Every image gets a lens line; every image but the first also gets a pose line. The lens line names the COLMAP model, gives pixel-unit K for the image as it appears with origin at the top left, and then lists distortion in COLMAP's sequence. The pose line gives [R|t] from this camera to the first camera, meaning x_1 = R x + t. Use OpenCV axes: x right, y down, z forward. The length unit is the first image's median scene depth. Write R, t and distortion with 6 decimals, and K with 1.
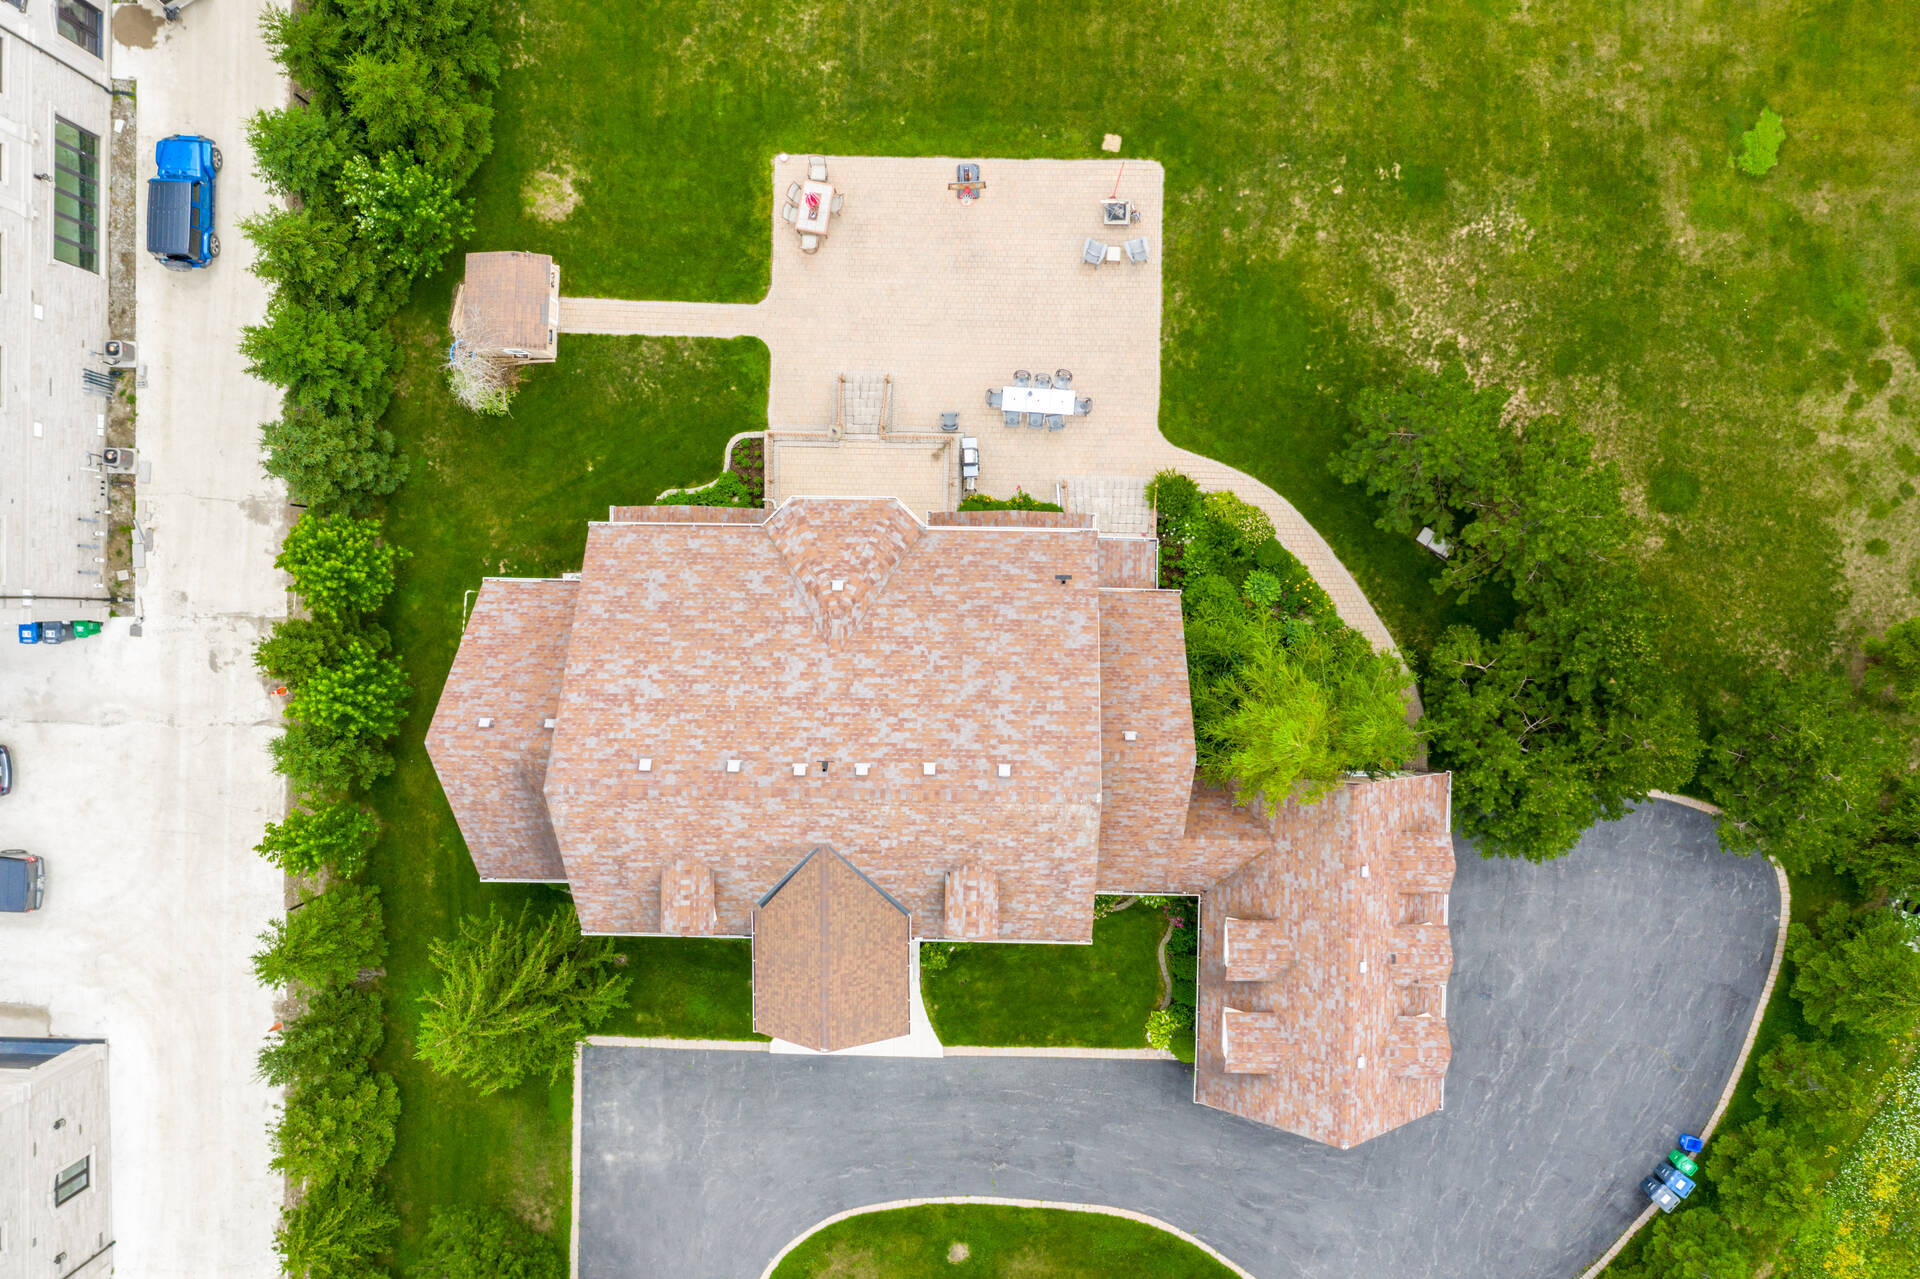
lens RADIAL K [[1523.8, 0, 962.8], [0, 1523.8, 635.6], [0, 0, 1]] dist [-0.006162, 0.007935]
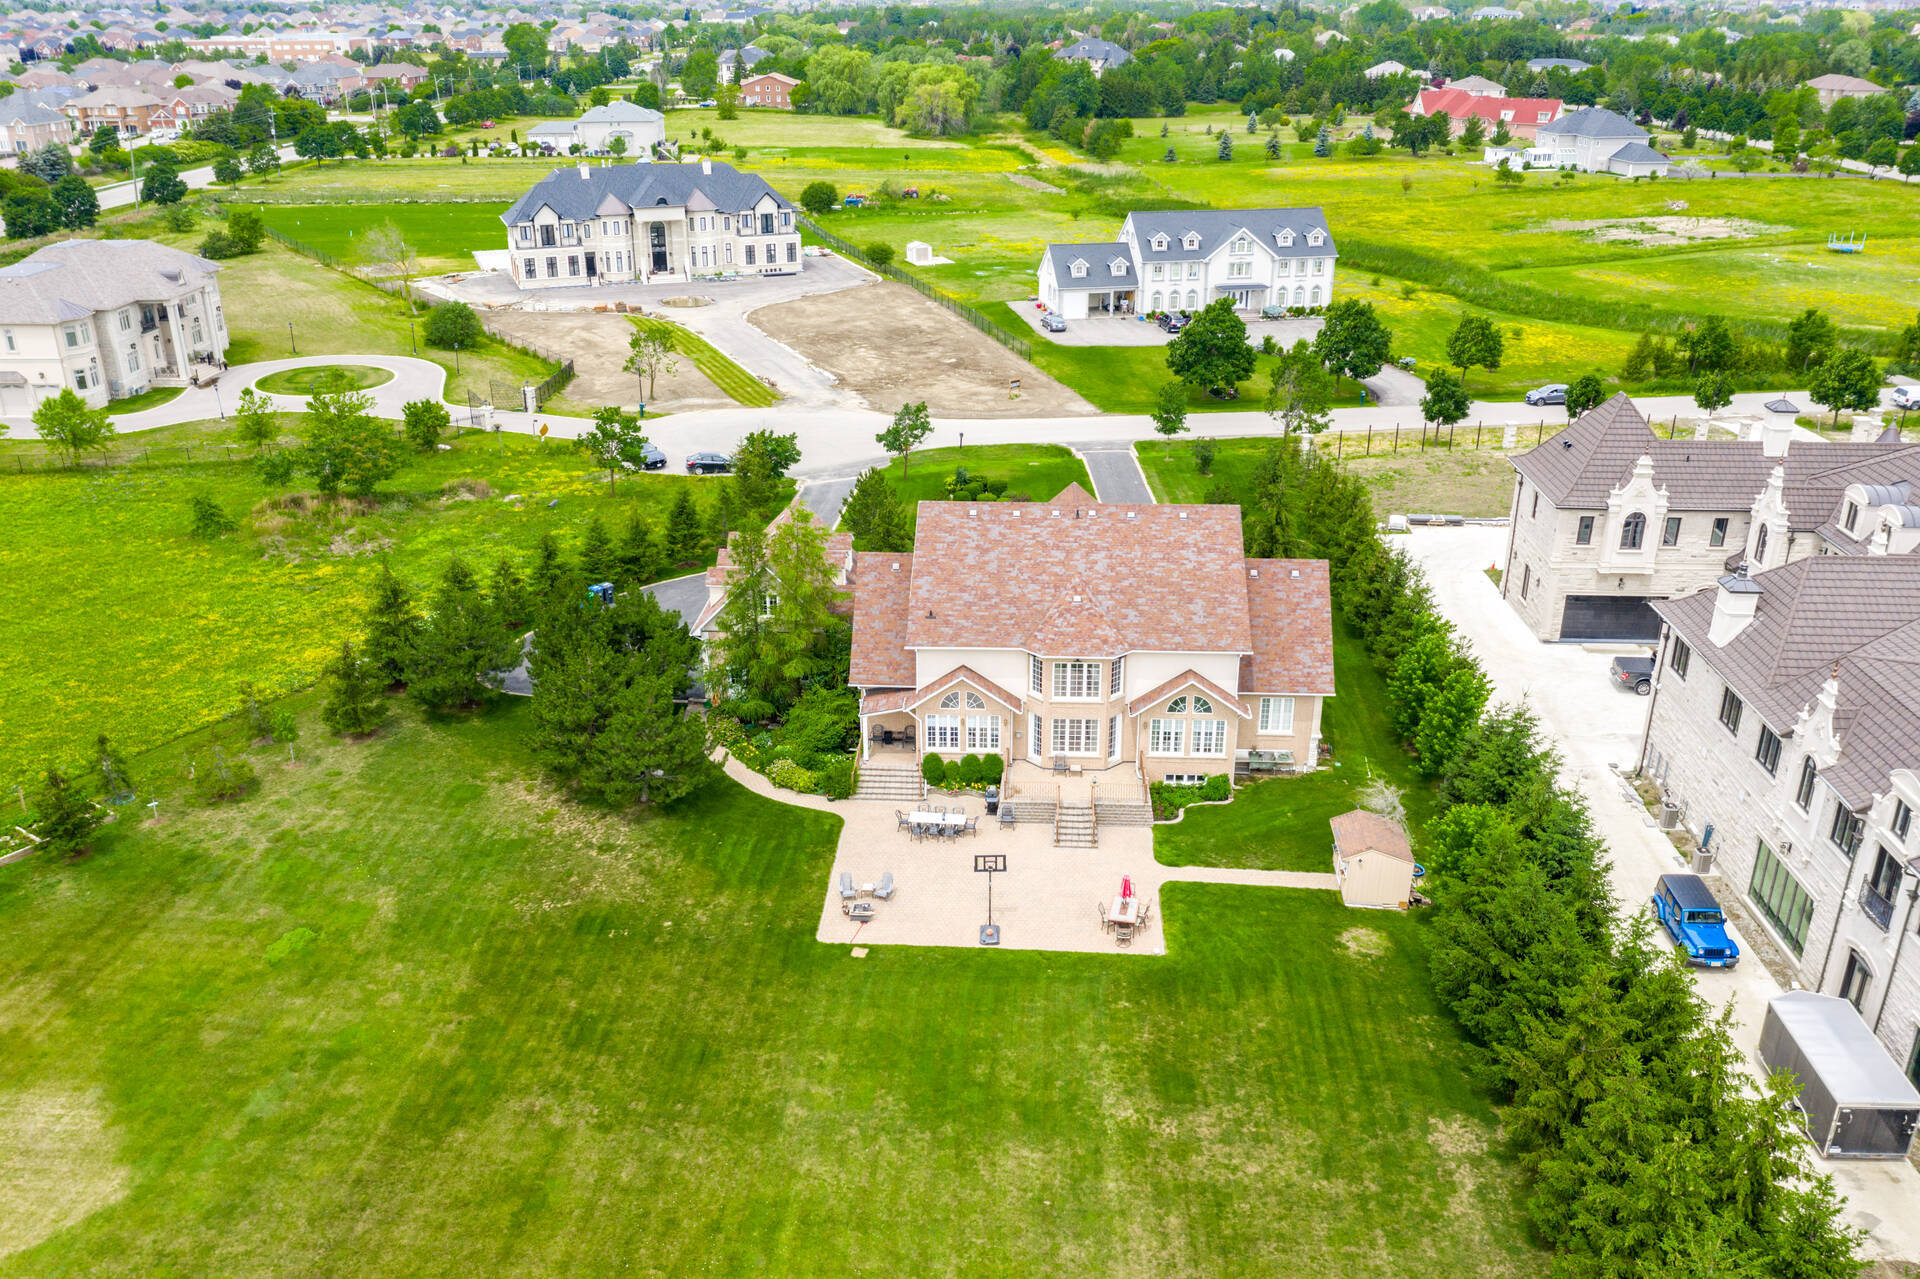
lens RADIAL K [[1520.2, 0, 961.8], [0, 1520.2, 633.3], [0, 0, 1]] dist [-0.006436, -0.000618]
pose [[-0.999037, 0.009404, 0.042851, -0.026085], [0.035232, -0.410029, 0.911392, -1.235733], [0.026141, 0.912024, 0.409303, 0.337563]]
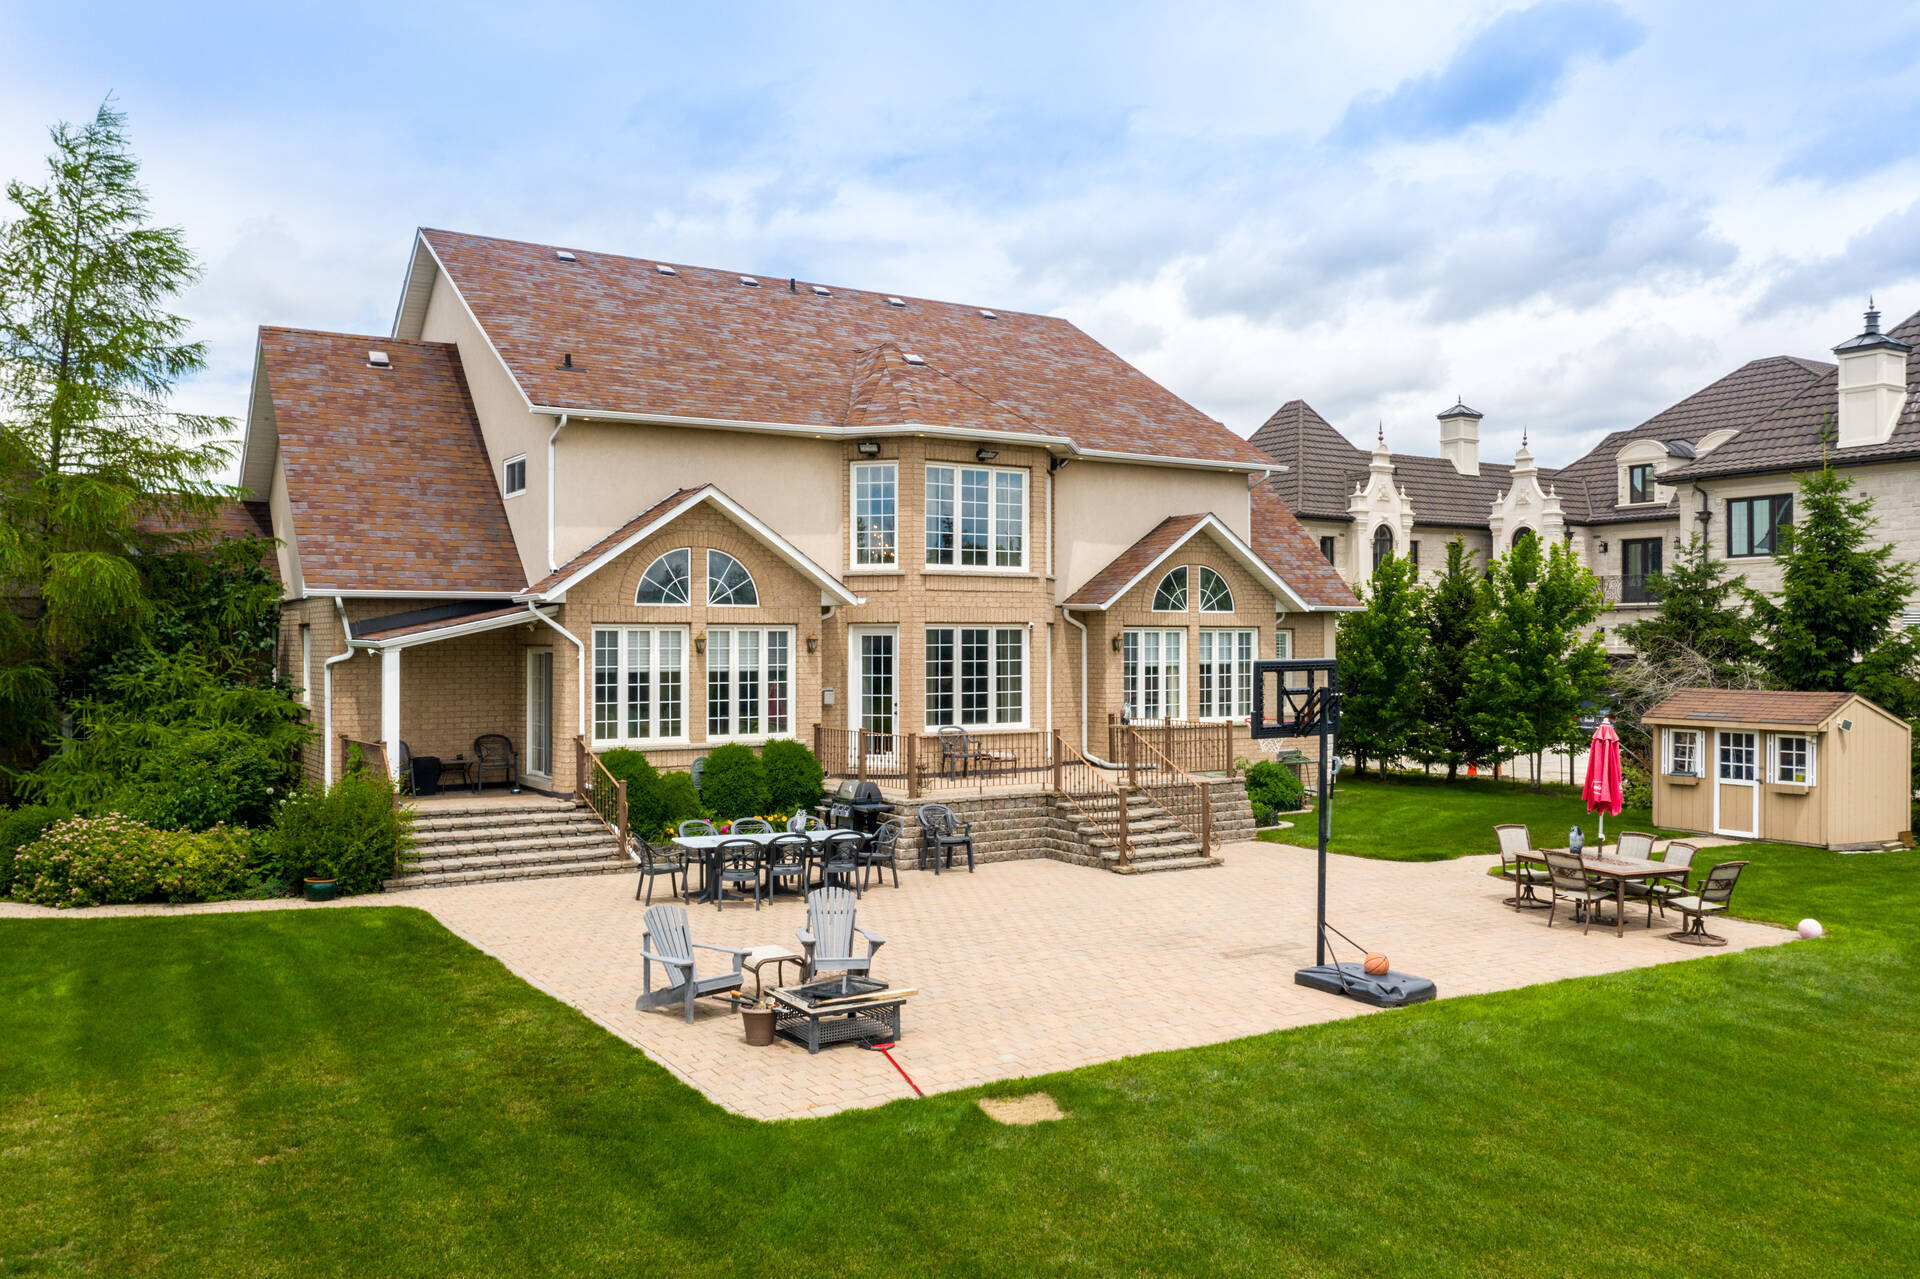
lens RADIAL K [[1524.8, 0, 960.7], [0, 1524.8, 641.2], [0, 0, 1]] dist [-0.009286, 0.003000]
pose [[-0.833613, 0.023245, -0.551860, 0.216144], [-0.552291, -0.020636, 0.833396, -0.488079], [0.007984, 0.999517, 0.030040, 0.932399]]
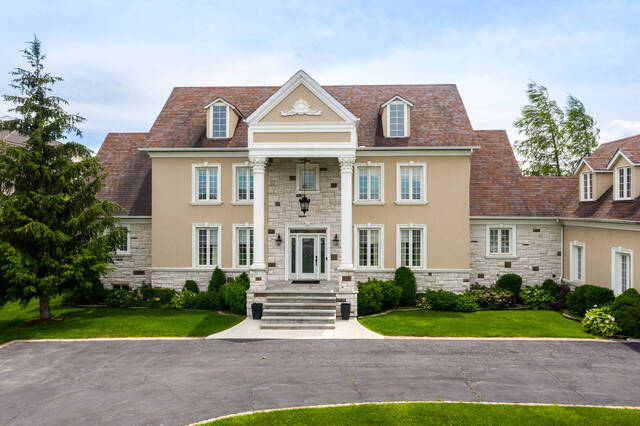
lens RADIAL K [[506.7, 0, 320.6], [0, 506.7, 210.9], [0, 0, 1]] dist [-0.006436, -0.000618]
pose [[0.999041, 0.023201, -0.037130, -0.043790], [-0.036494, -0.027274, -0.998962, 0.607084], [-0.024190, 0.999359, -0.026401, 0.944744]]
